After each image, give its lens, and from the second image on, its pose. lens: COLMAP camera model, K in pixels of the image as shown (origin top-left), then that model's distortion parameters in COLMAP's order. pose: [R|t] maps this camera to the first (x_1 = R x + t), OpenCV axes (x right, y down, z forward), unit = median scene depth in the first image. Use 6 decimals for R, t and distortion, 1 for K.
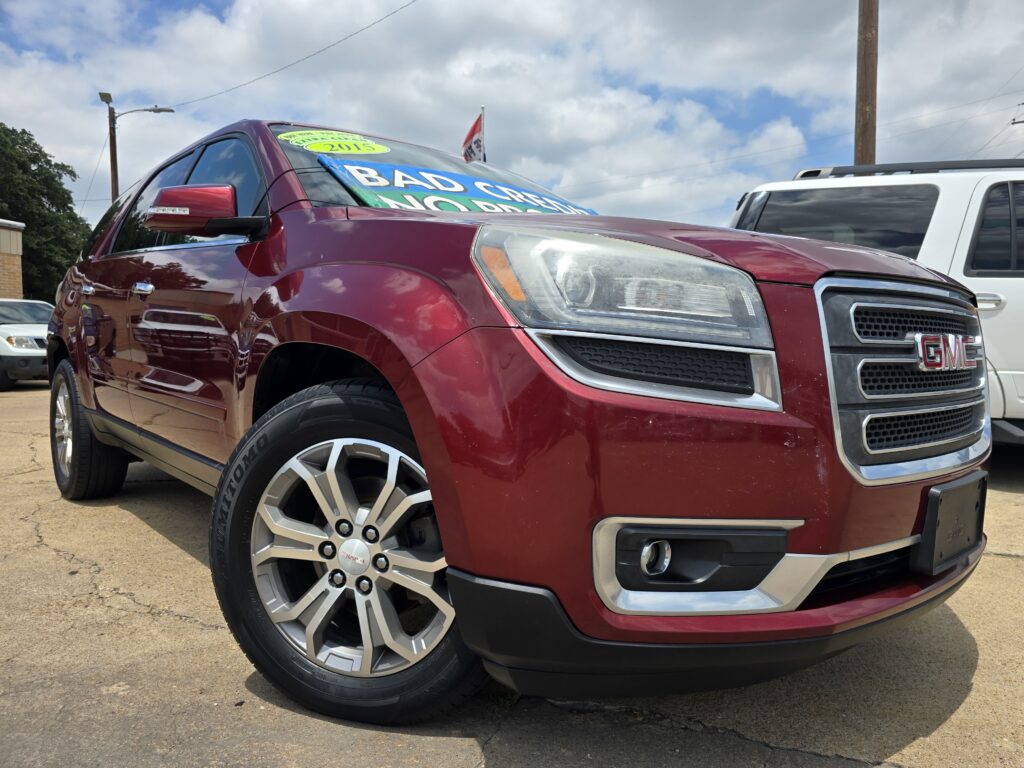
lens RADIAL K [[745.5, 0, 512.7], [0, 745.5, 411.6], [0, 0, 1]] dist [0.072210, -0.082883]
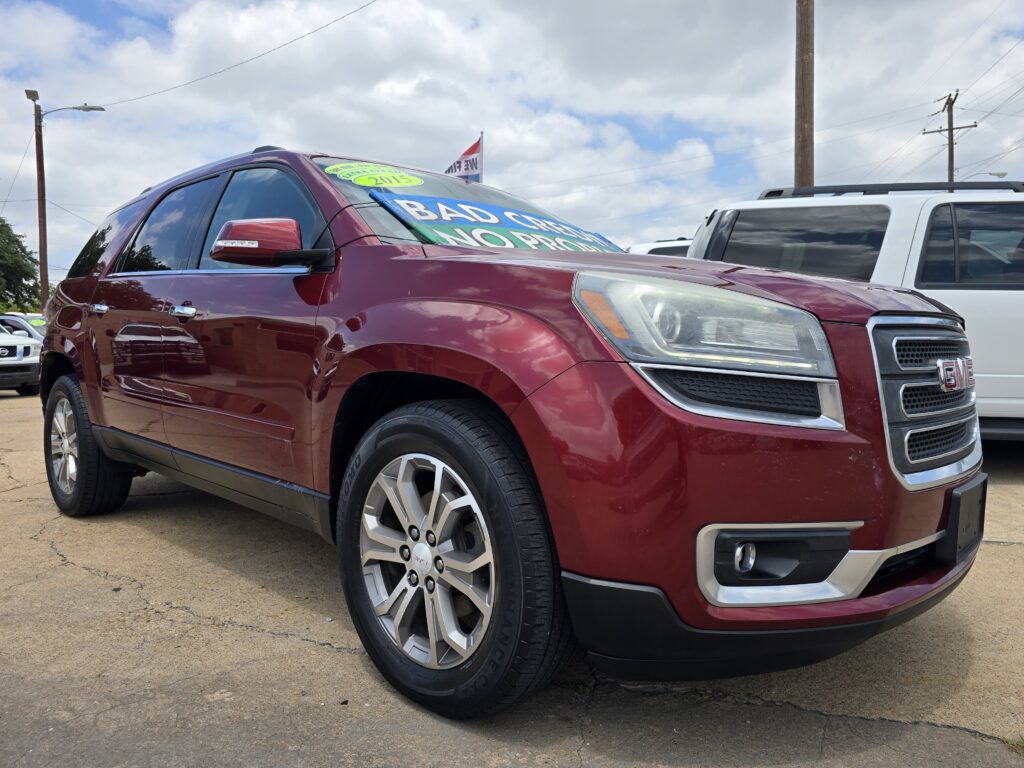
lens RADIAL K [[745.5, 0, 512.7], [0, 745.5, 411.6], [0, 0, 1]] dist [0.072210, -0.082883]
pose [[0.995743, -0.018459, 0.090311, -0.214758], [0.018289, 0.999829, 0.002714, -0.033812], [-0.090345, -0.001051, 0.995910, -0.110679]]
